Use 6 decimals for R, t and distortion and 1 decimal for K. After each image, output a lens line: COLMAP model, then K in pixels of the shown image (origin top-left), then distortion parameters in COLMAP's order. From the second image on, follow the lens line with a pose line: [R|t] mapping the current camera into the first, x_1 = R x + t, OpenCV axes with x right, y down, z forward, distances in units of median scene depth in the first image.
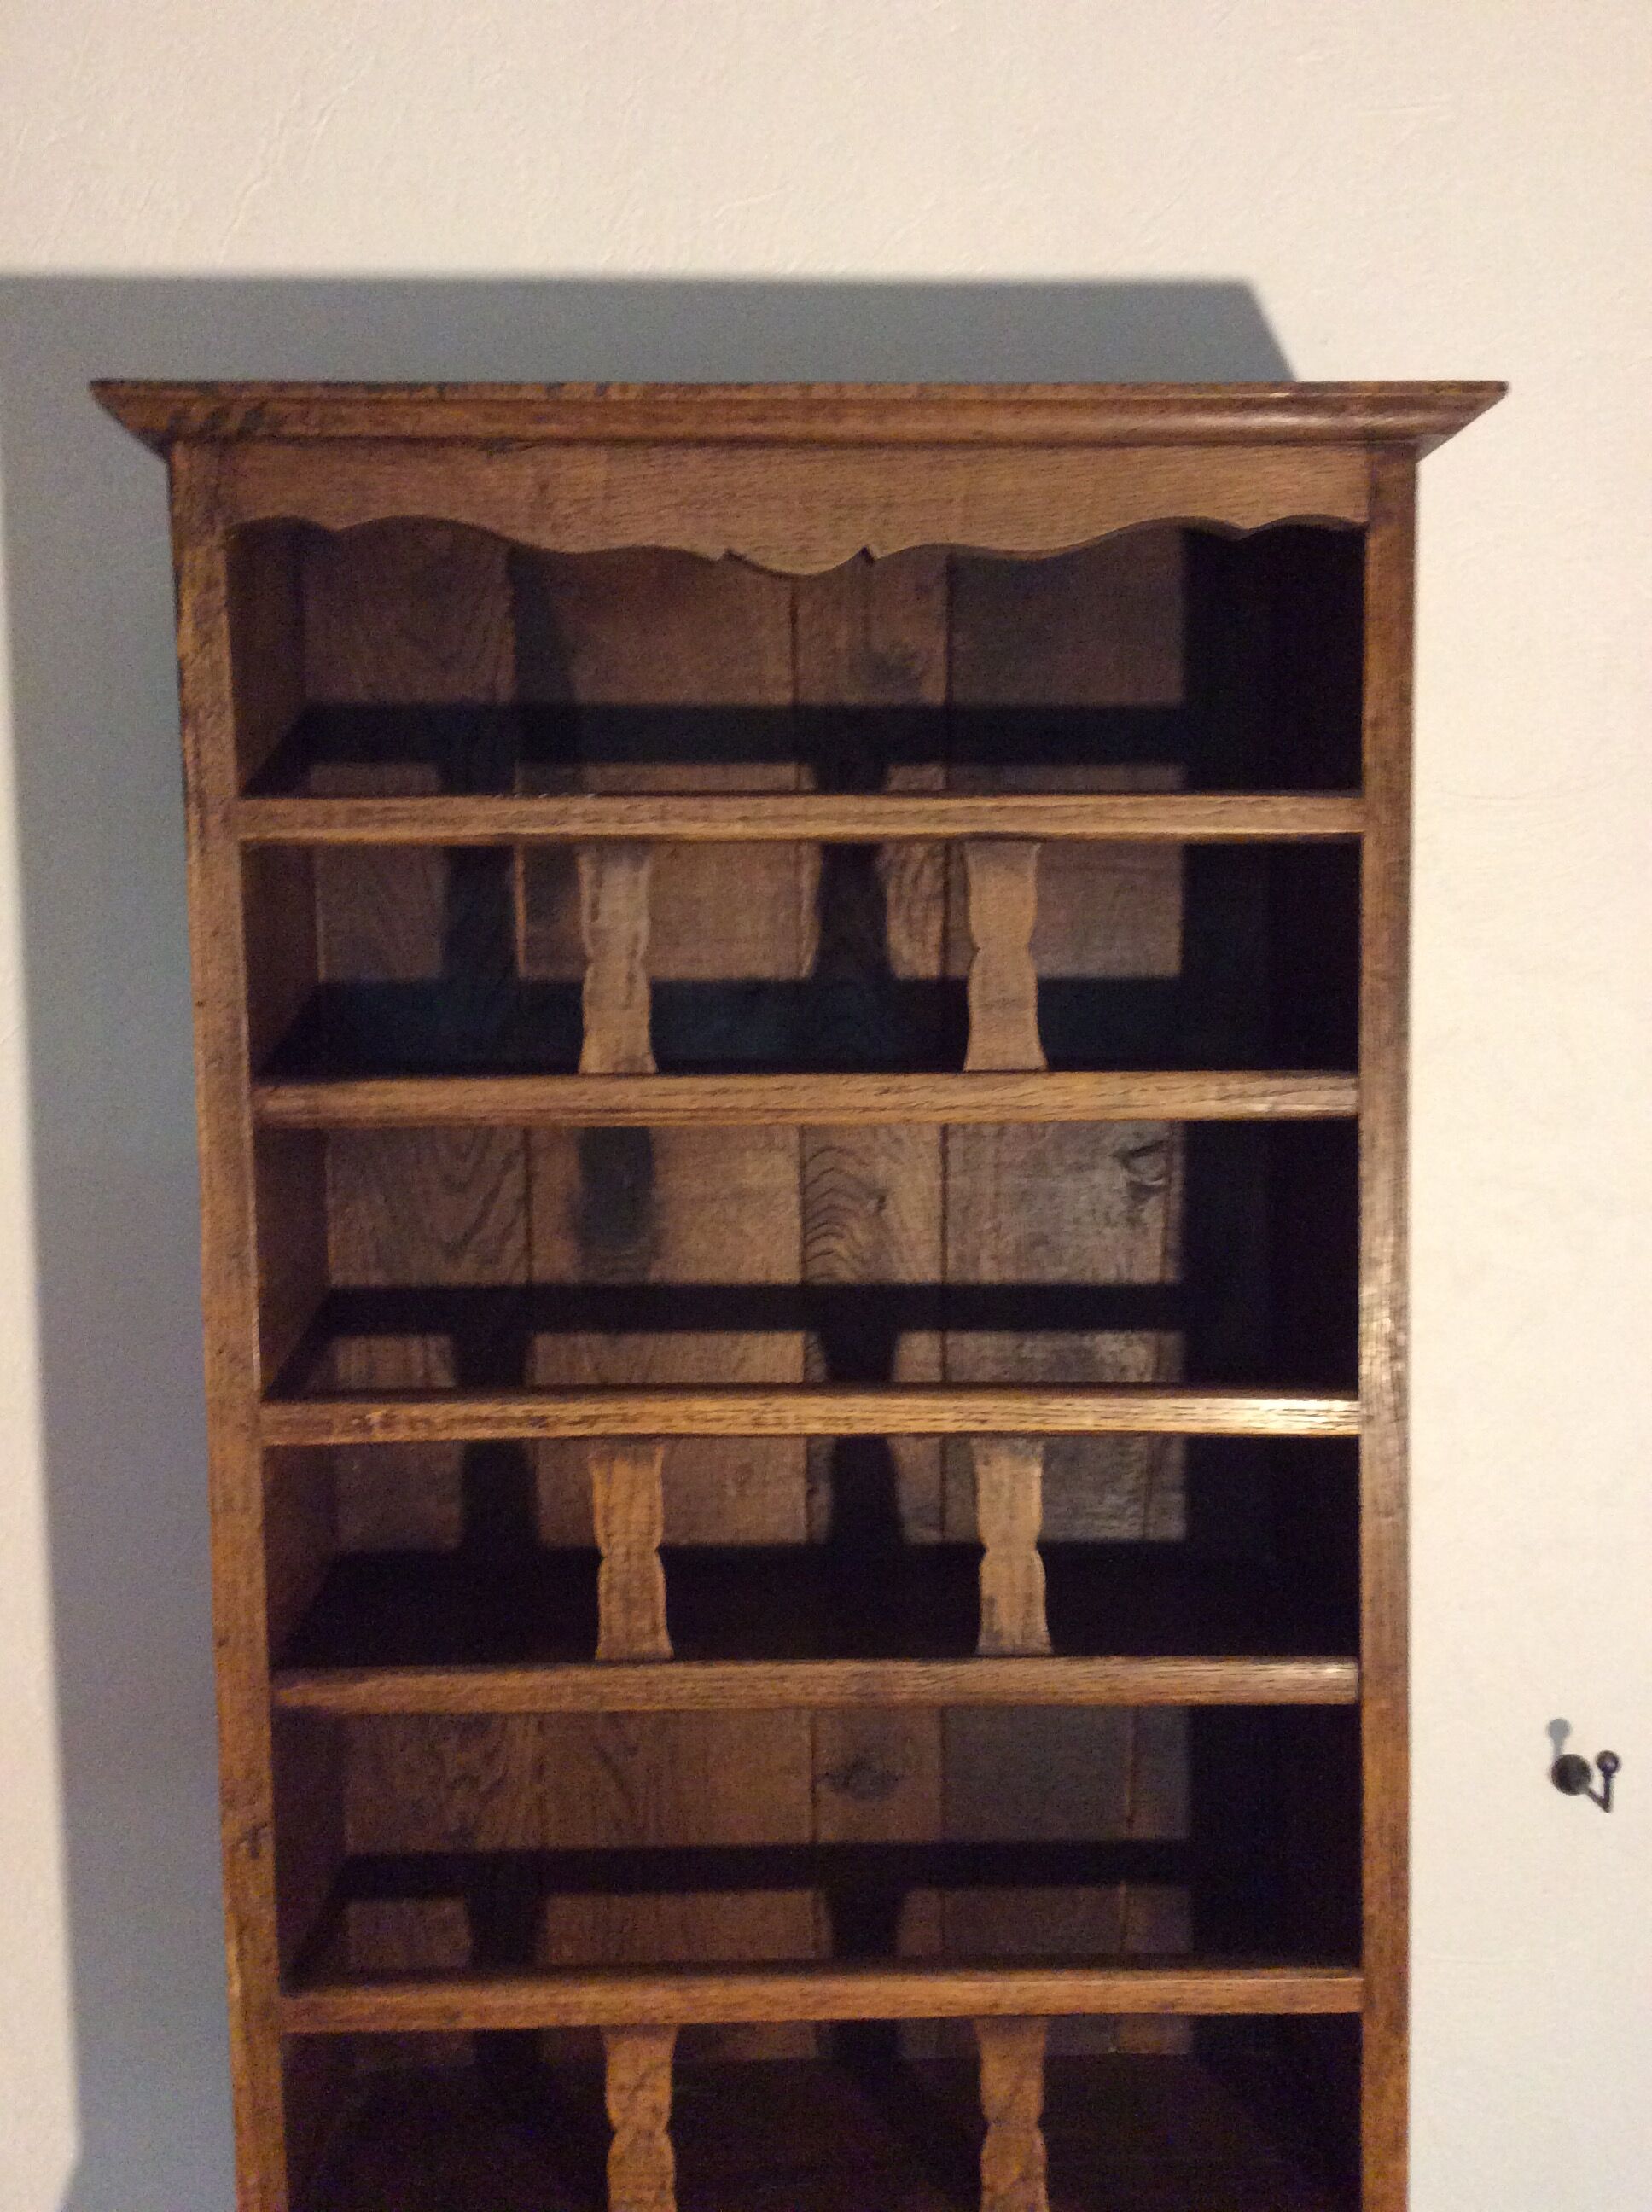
lens RADIAL K [[2009.1, 0, 811.7], [0, 2009.1, 1104.6], [0, 0, 1]] dist [0.140627, -0.262130]
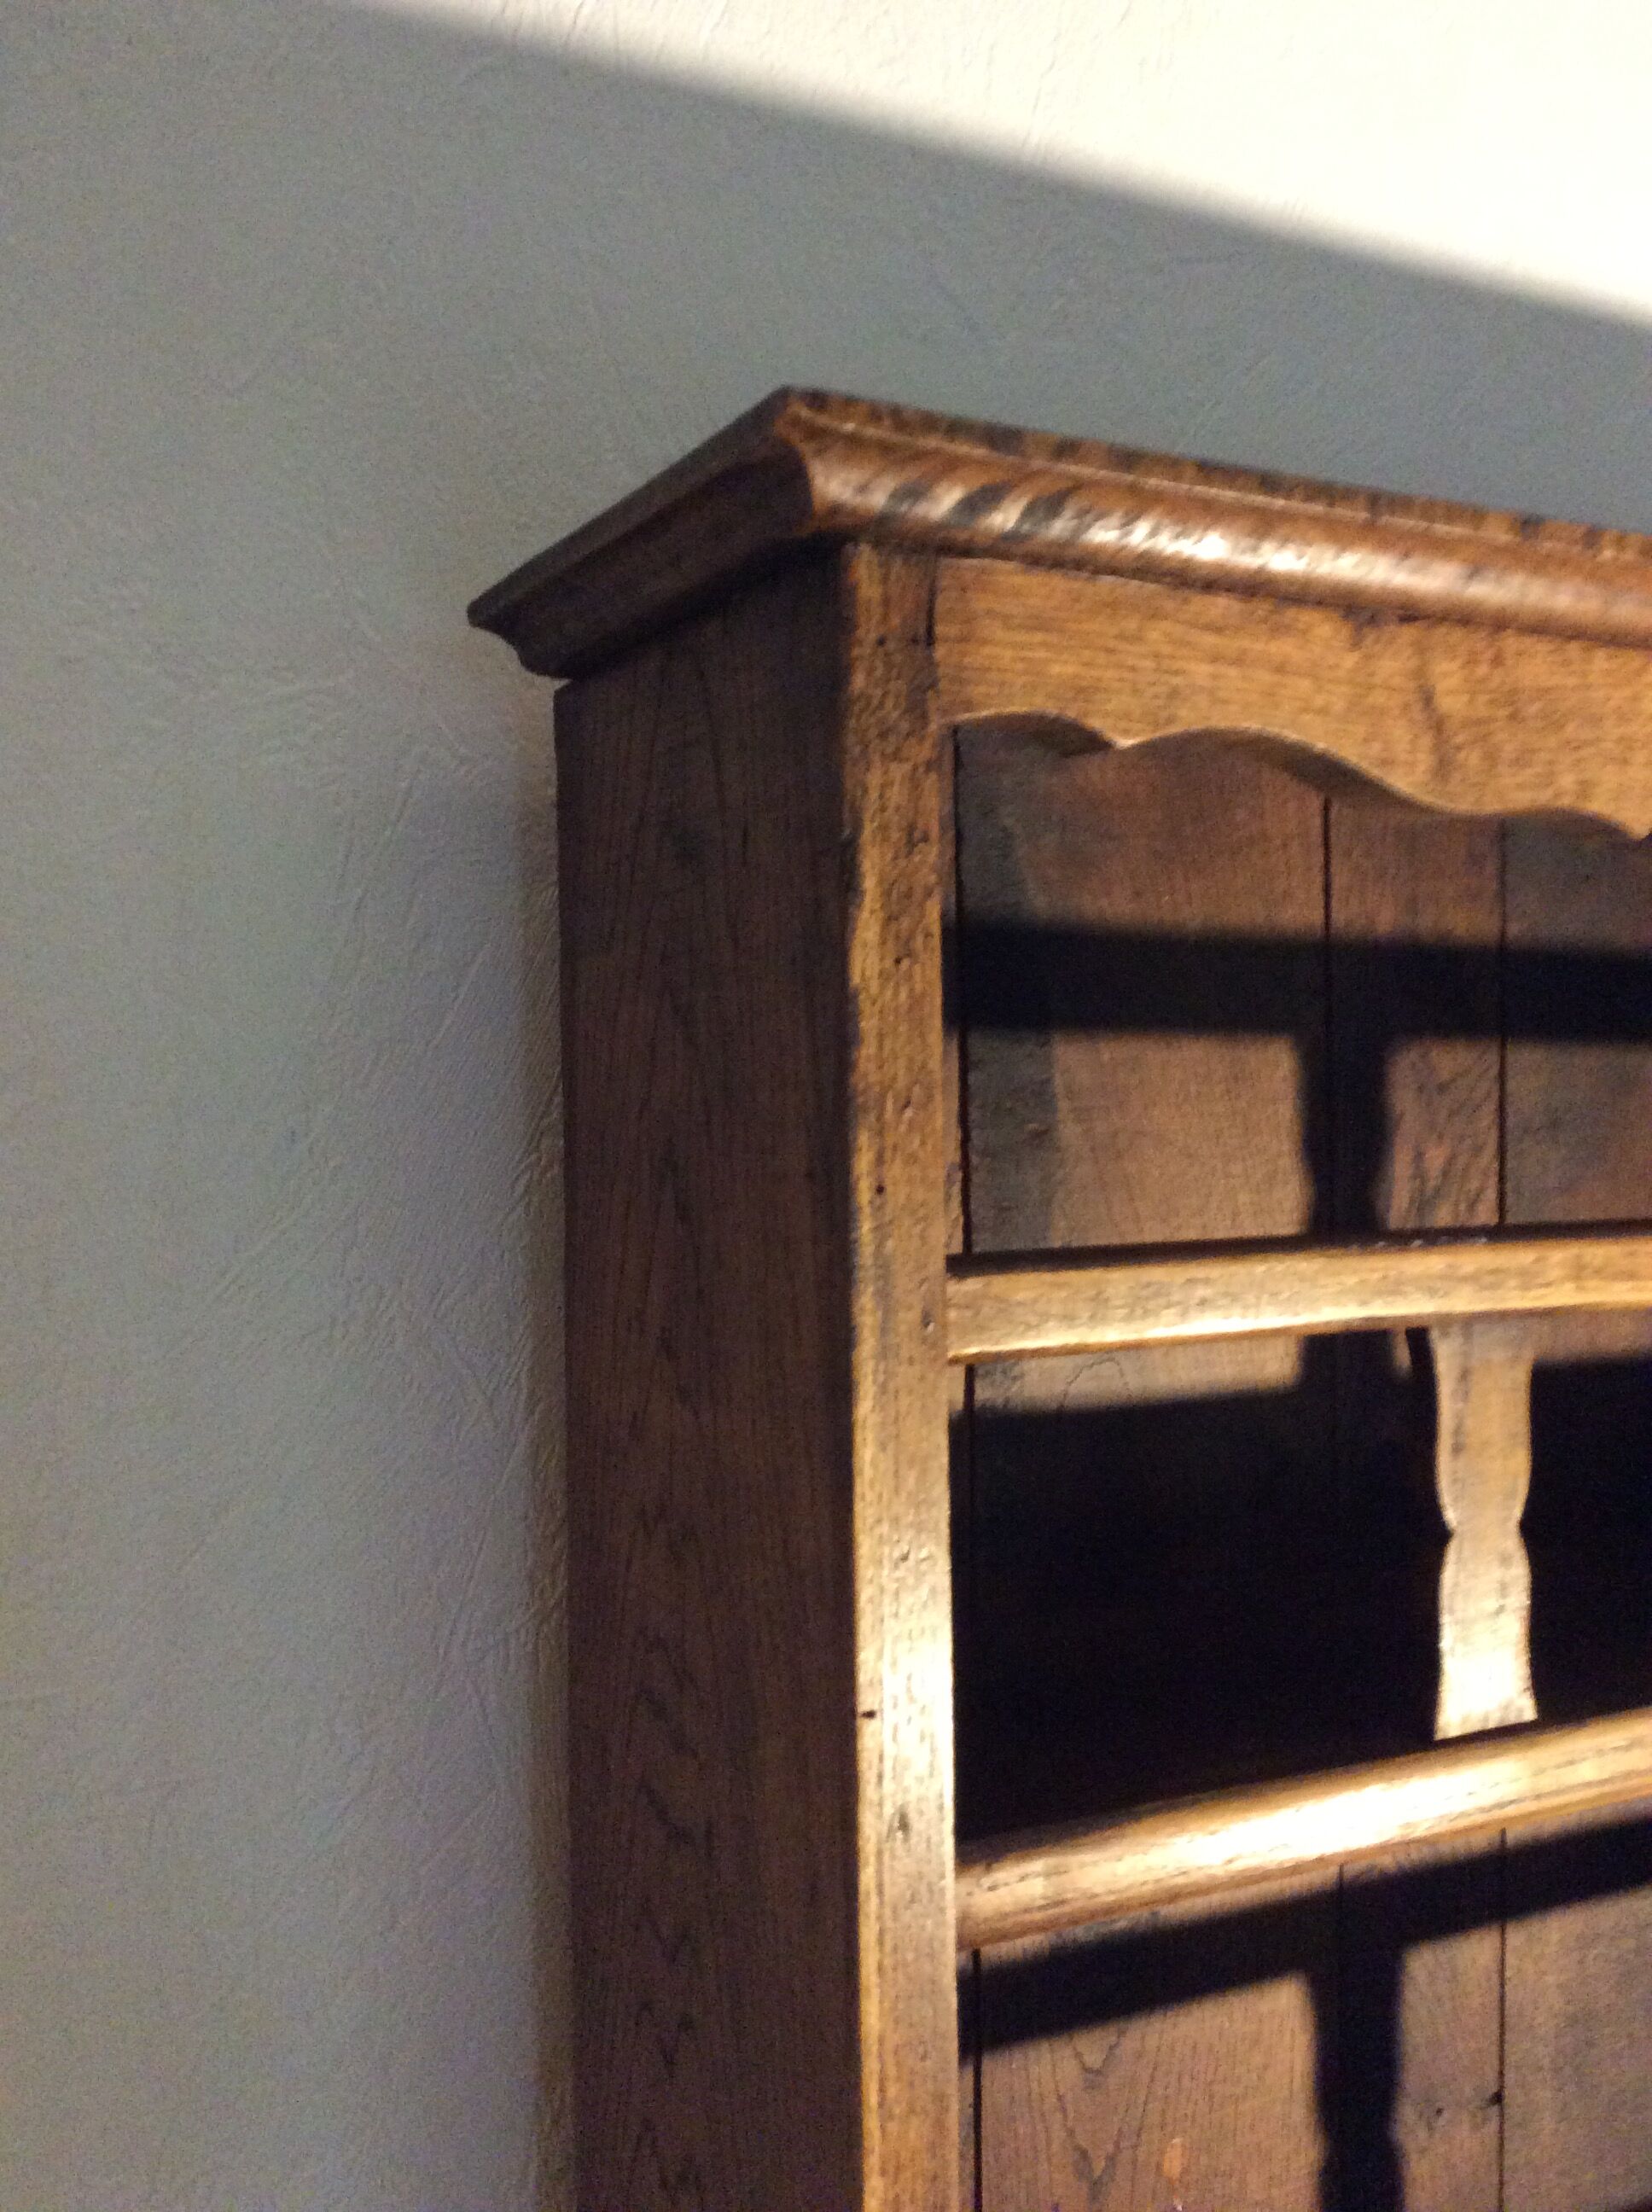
lens RADIAL K [[2009.1, 0, 811.7], [0, 2009.1, 1104.6], [0, 0, 1]] dist [0.140627, -0.262130]
pose [[0.895451, 0.001122, 0.445158, -0.526956], [0.025555, 0.998218, -0.053921, -0.166573], [-0.444426, 0.059660, 0.893827, 0.585246]]
